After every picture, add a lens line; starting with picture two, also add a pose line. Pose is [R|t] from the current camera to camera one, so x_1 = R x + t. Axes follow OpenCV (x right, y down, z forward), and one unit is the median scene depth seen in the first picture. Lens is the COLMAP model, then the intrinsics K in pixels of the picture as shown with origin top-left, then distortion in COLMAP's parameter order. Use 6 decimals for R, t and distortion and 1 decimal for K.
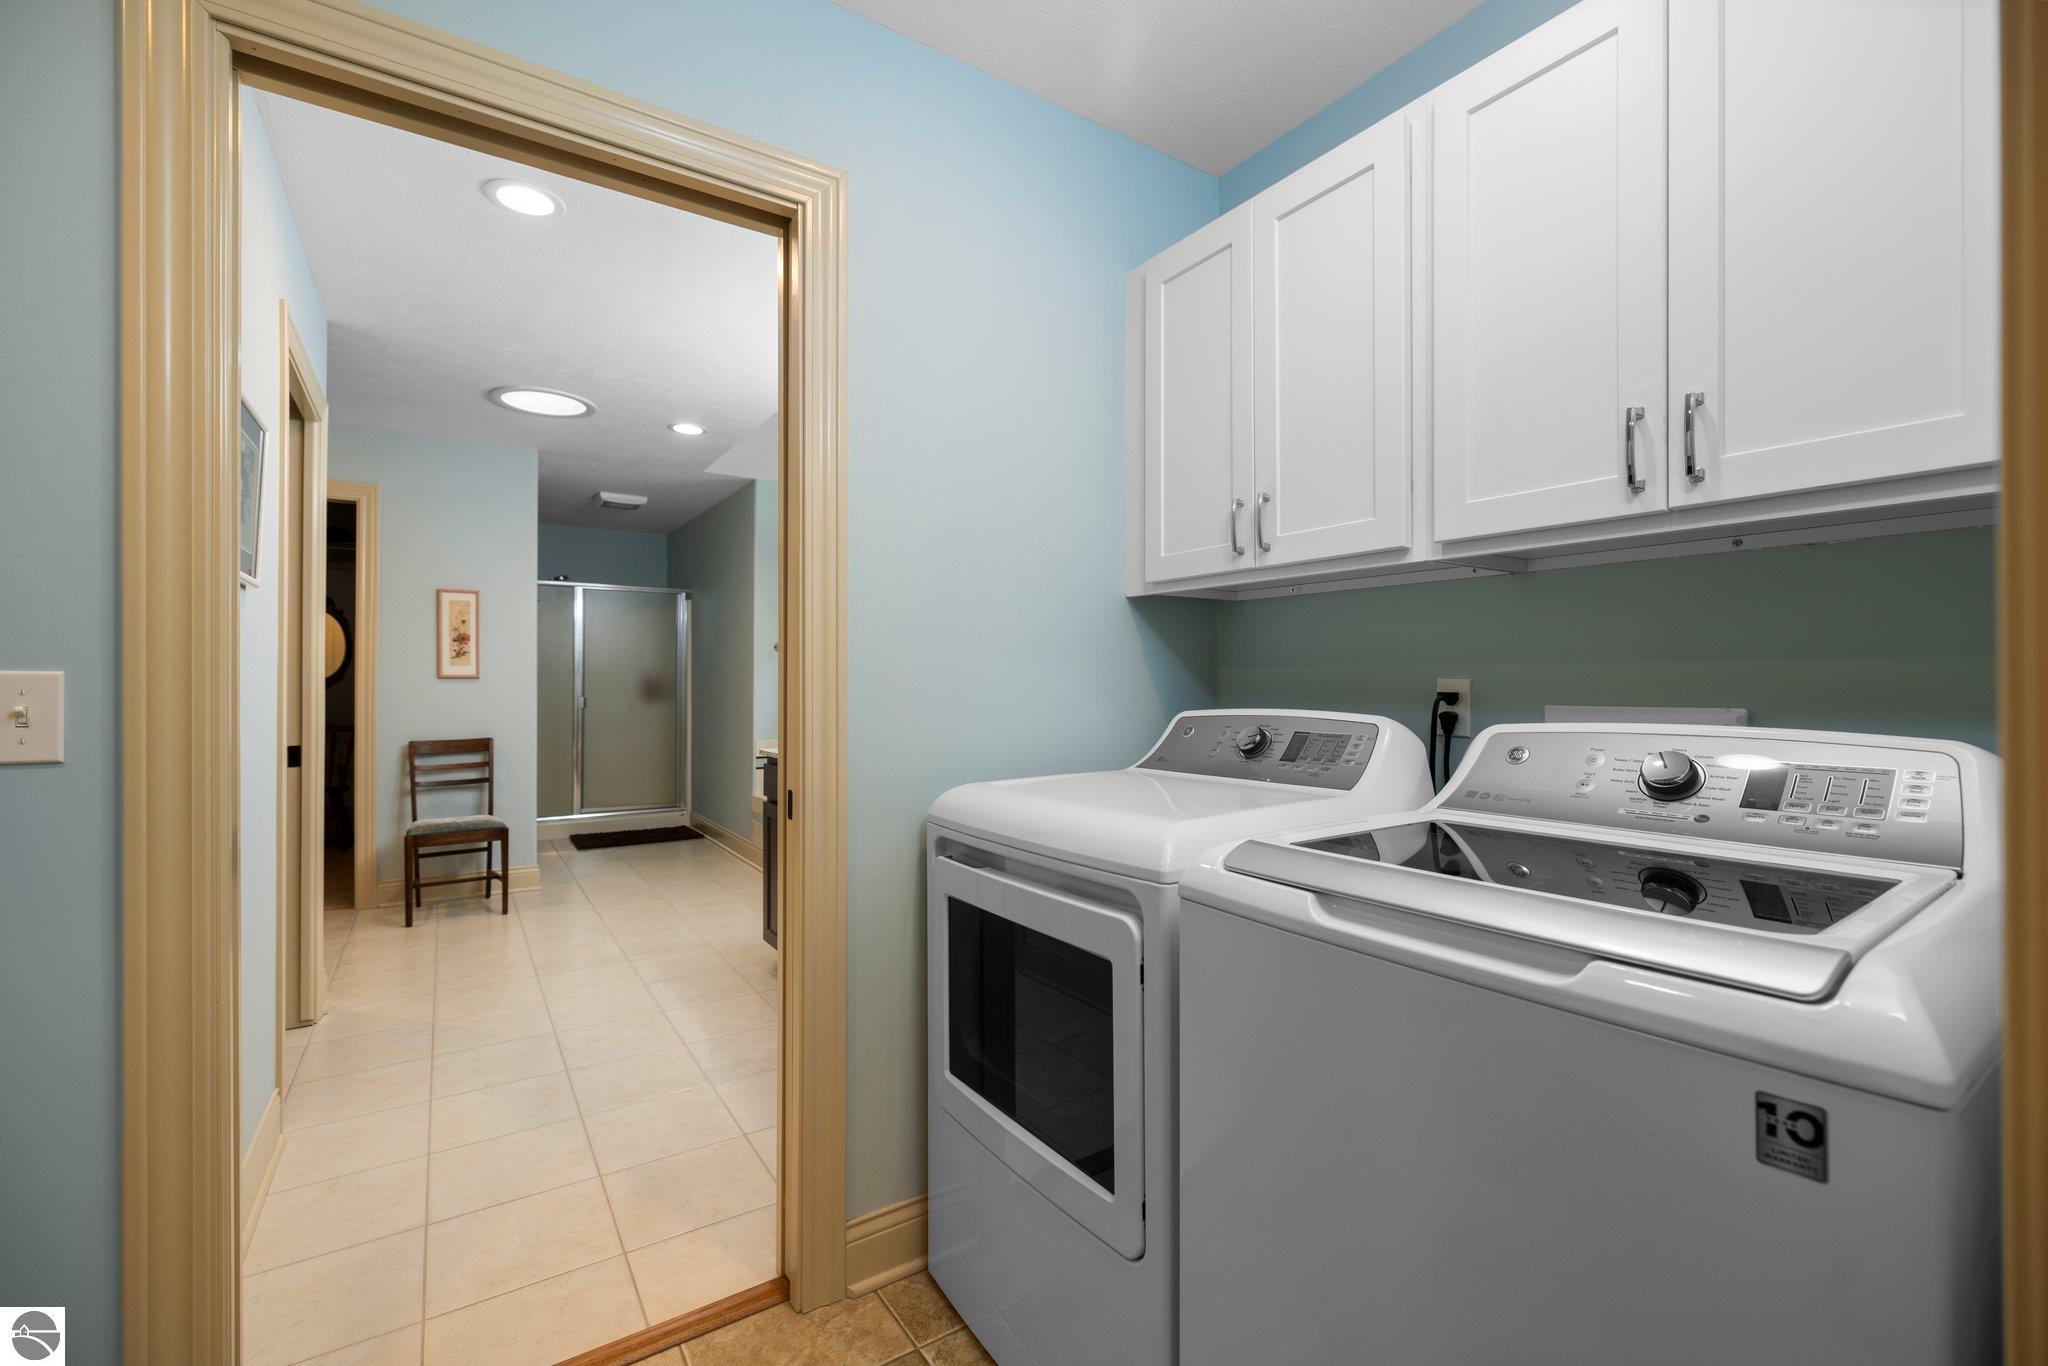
lens RADIAL K [[868.9, 0, 1021.2], [0, 868.9, 672.4], [0, 0, 1]] dist [0.002364, -0.000222]
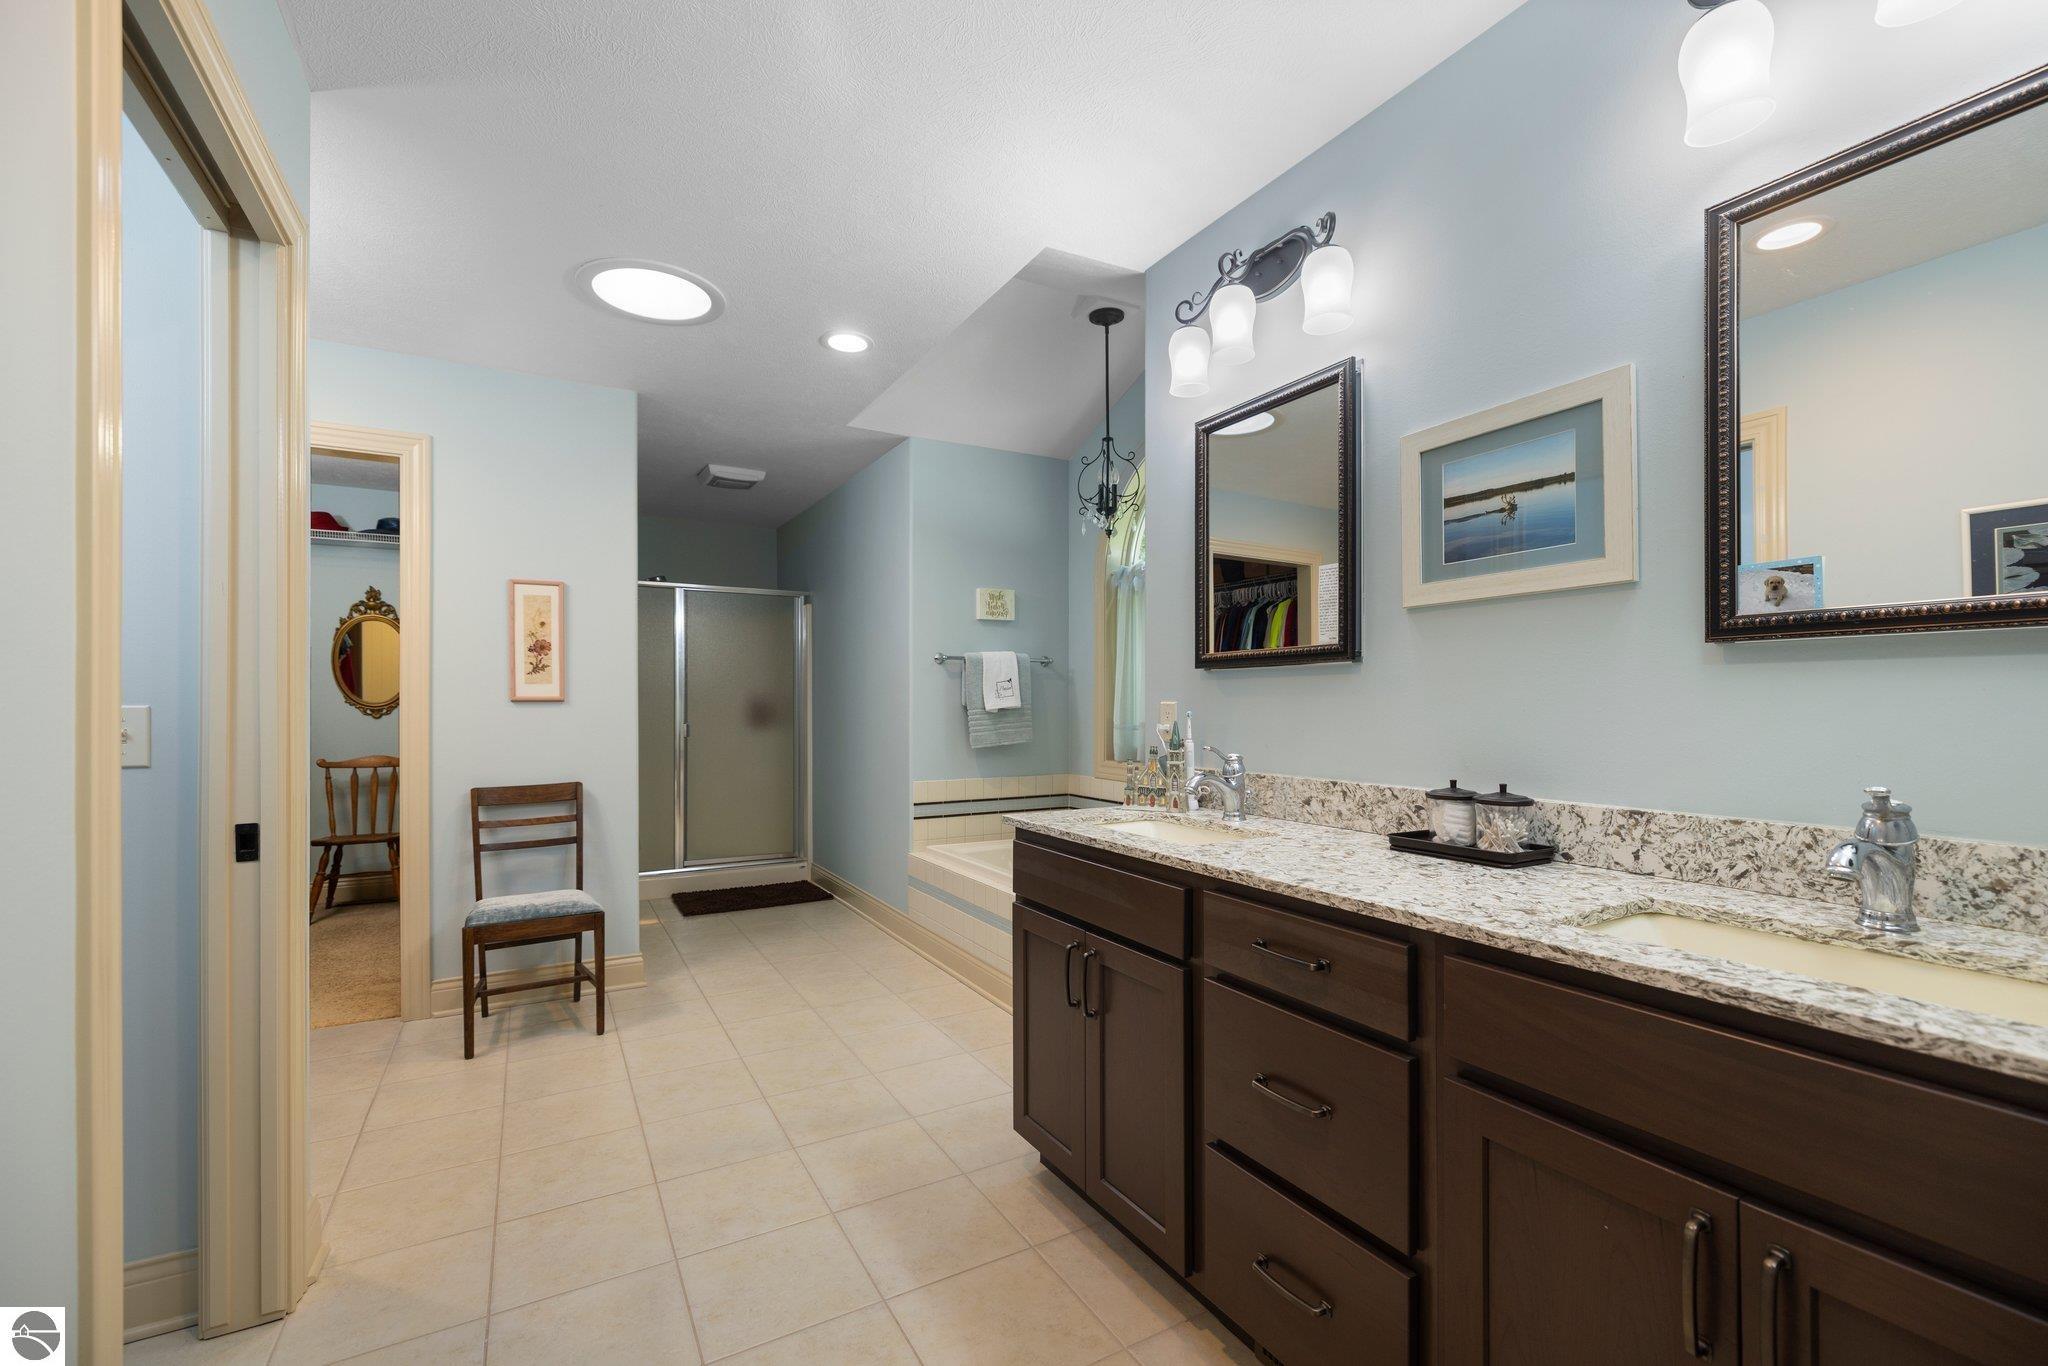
lens RADIAL K [[868.9, 0, 1021.2], [0, 868.9, 699.4], [0, 0, 1]] dist [0.002364, -0.000222]
pose [[0.997408, -0.001976, -0.071924, -0.186993], [0.002478, 0.999973, 0.006880, 0.001712], [0.071909, -0.007040, 0.997386, 0.299086]]
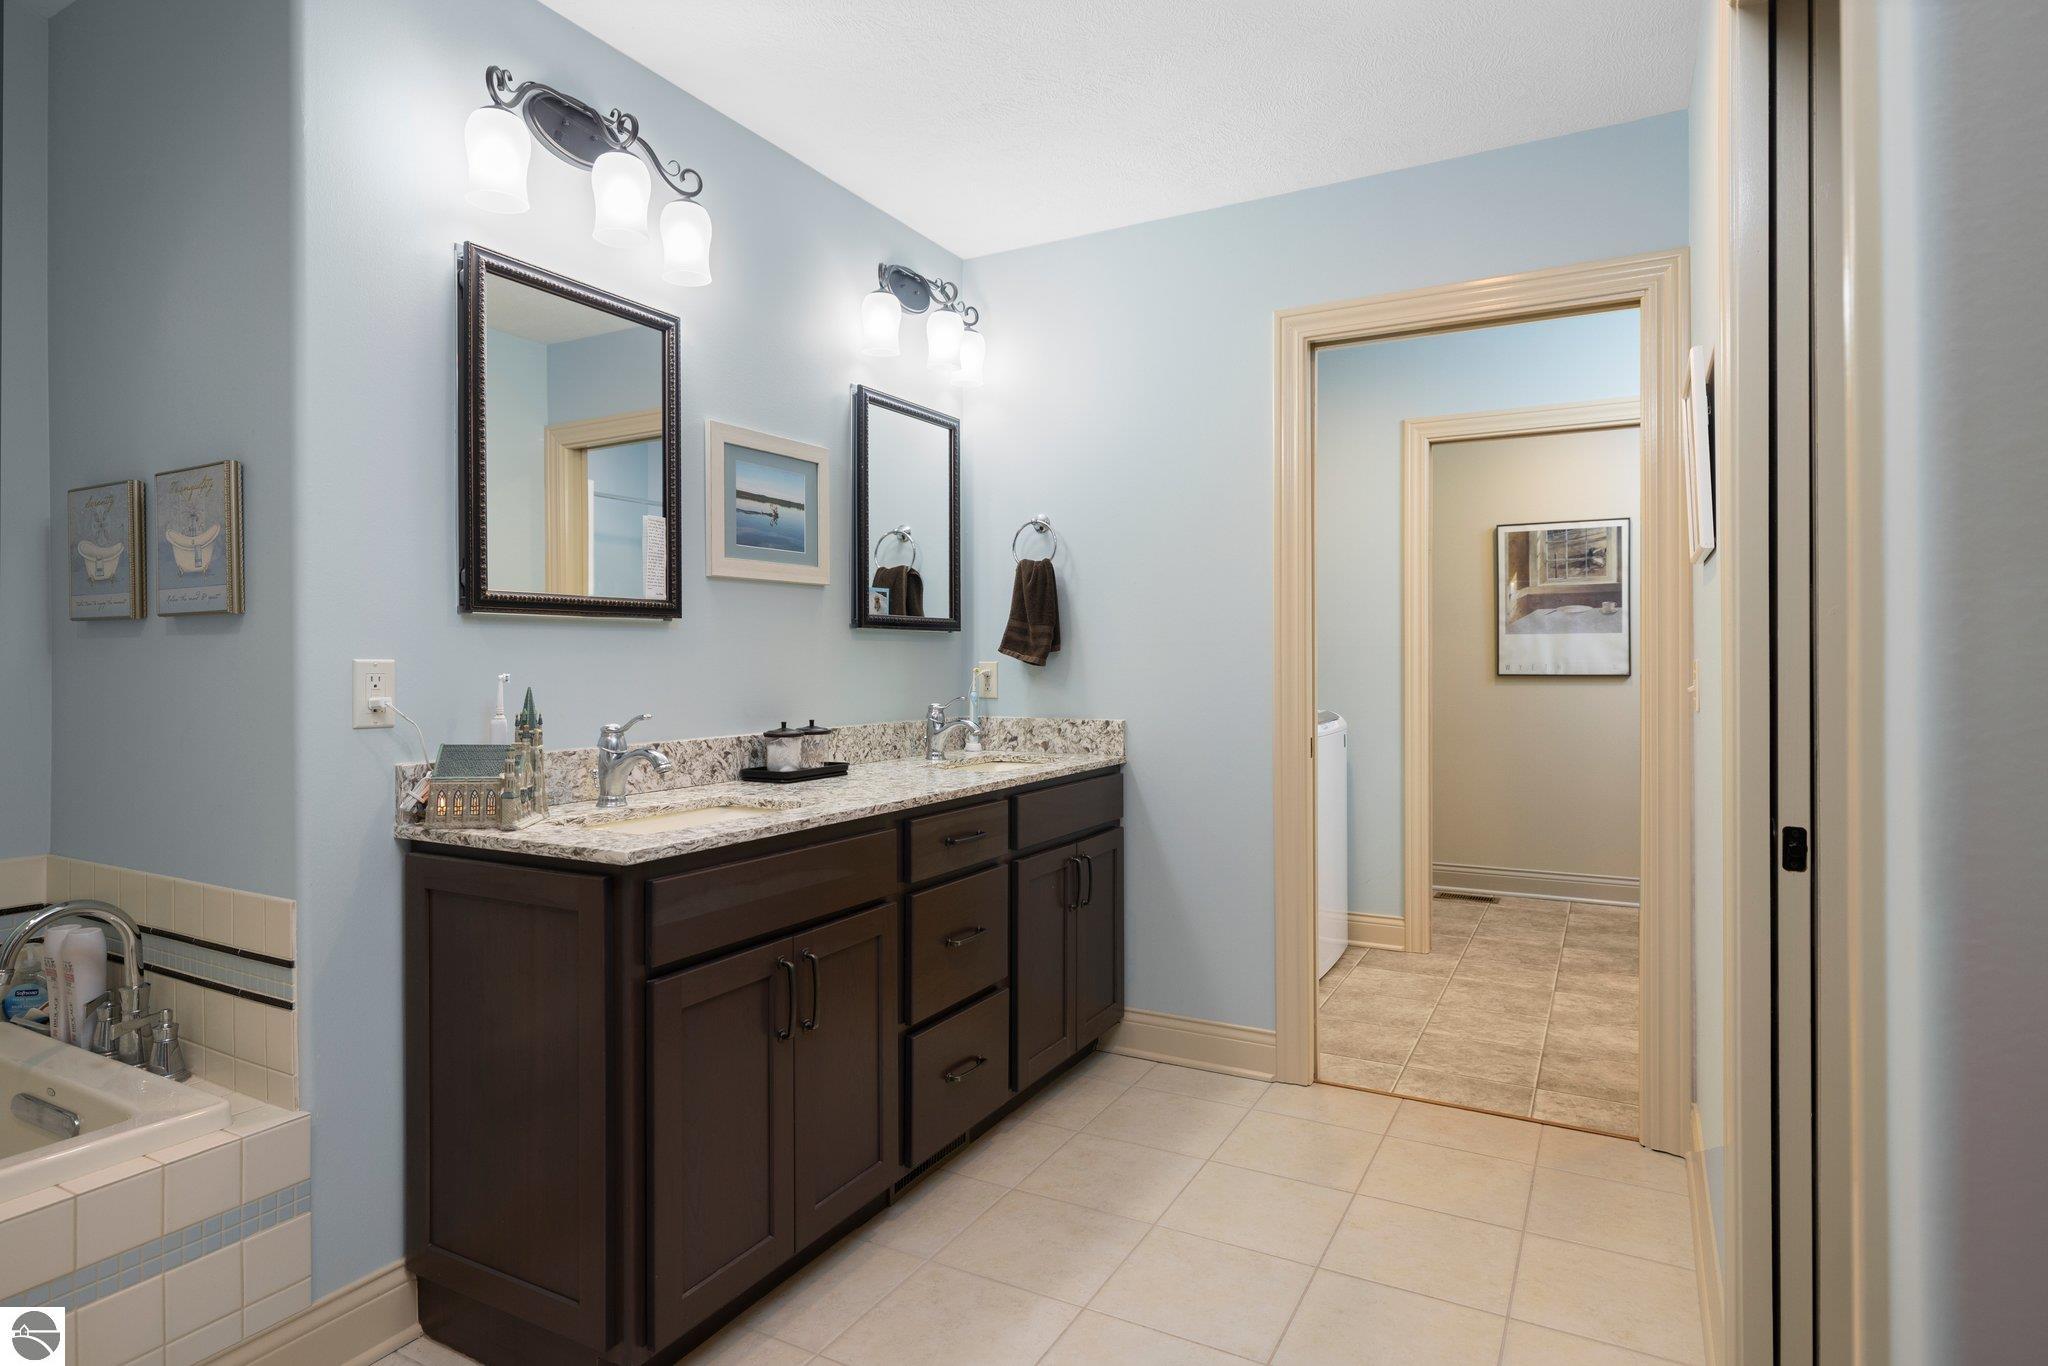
lens RADIAL K [[1080.0, 0, 1010.2], [0, 1080.0, 666.6], [0, 0, 1]] dist [-0.019367, -0.000121]
pose [[-0.451438, -0.000599, 0.892302, -0.576411], [-0.005697, 0.999981, -0.002211, 0.009026], [-0.892284, -0.006082, -0.451433, 0.795994]]
